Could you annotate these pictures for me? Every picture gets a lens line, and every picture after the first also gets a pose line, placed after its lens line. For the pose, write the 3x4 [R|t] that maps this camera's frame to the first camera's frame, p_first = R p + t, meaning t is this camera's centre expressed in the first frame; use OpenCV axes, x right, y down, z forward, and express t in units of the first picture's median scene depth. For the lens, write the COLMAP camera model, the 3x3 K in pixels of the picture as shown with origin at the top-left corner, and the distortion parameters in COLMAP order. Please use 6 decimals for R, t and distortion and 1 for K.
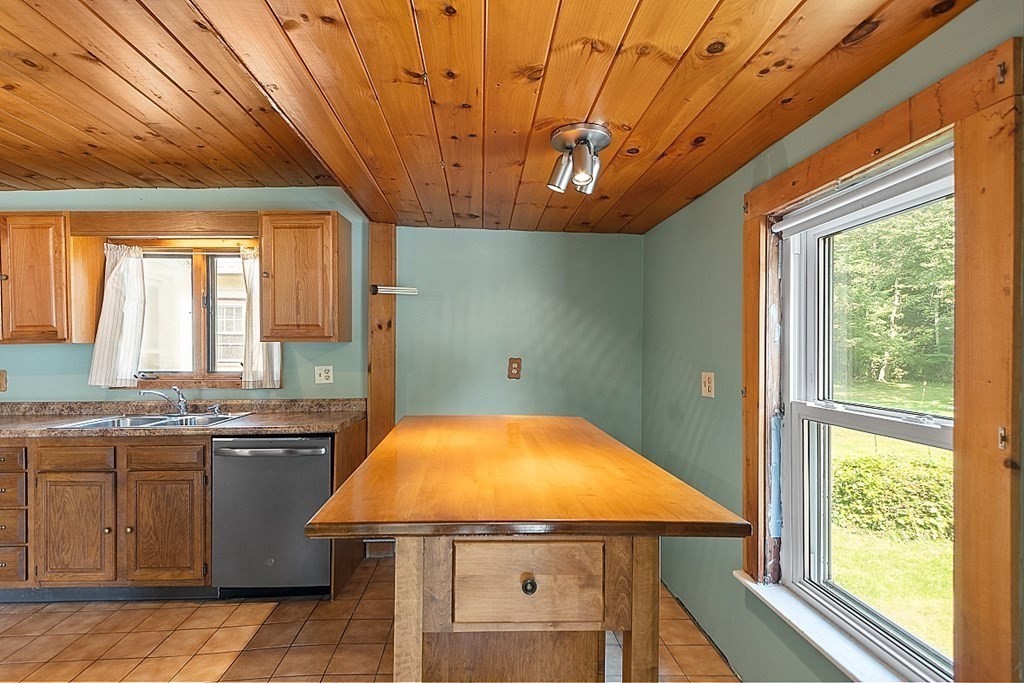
lens RADIAL K [[500.2, 0, 490.6], [0, 500.2, 351.5], [0, 0, 1]] dist [-0.000357, -0.000427]
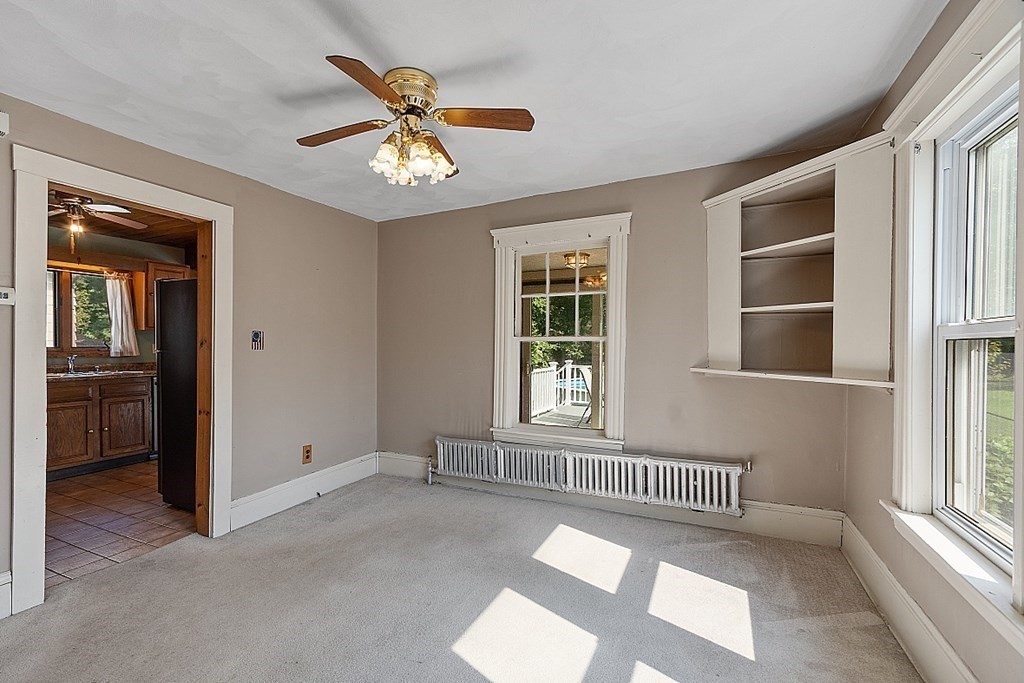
lens RADIAL K [[450.6, 0, 486.6], [0, 450.6, 350.5], [0, 0, 1]] dist [0.009544, 0.000059]
pose [[0.472332, -0.003054, 0.881415, -1.277311], [-0.005035, 0.999968, 0.006163, 0.037346], [-0.881406, -0.007348, 0.472302, -0.870458]]
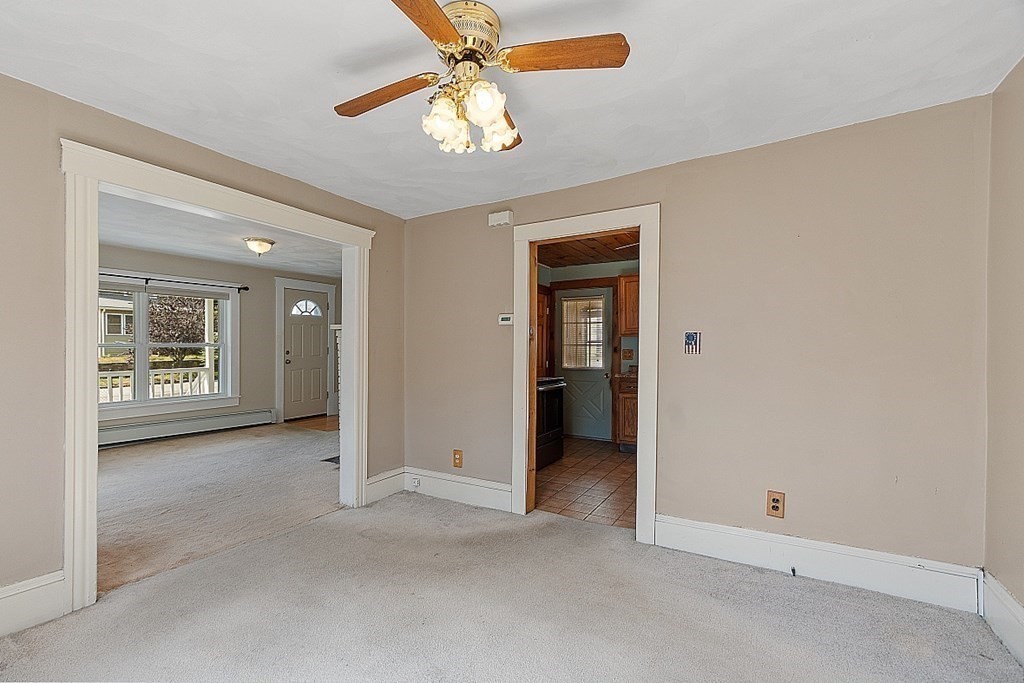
lens RADIAL K [[450.6, 0, 486.6], [0, 450.6, 350.5], [0, 0, 1]] dist [0.009544, 0.000059]
pose [[0.834880, 0.006497, -0.550394, -0.479088], [-0.003549, 0.999973, 0.006421, 0.032999], [0.550420, -0.003407, 0.834881, -0.885124]]
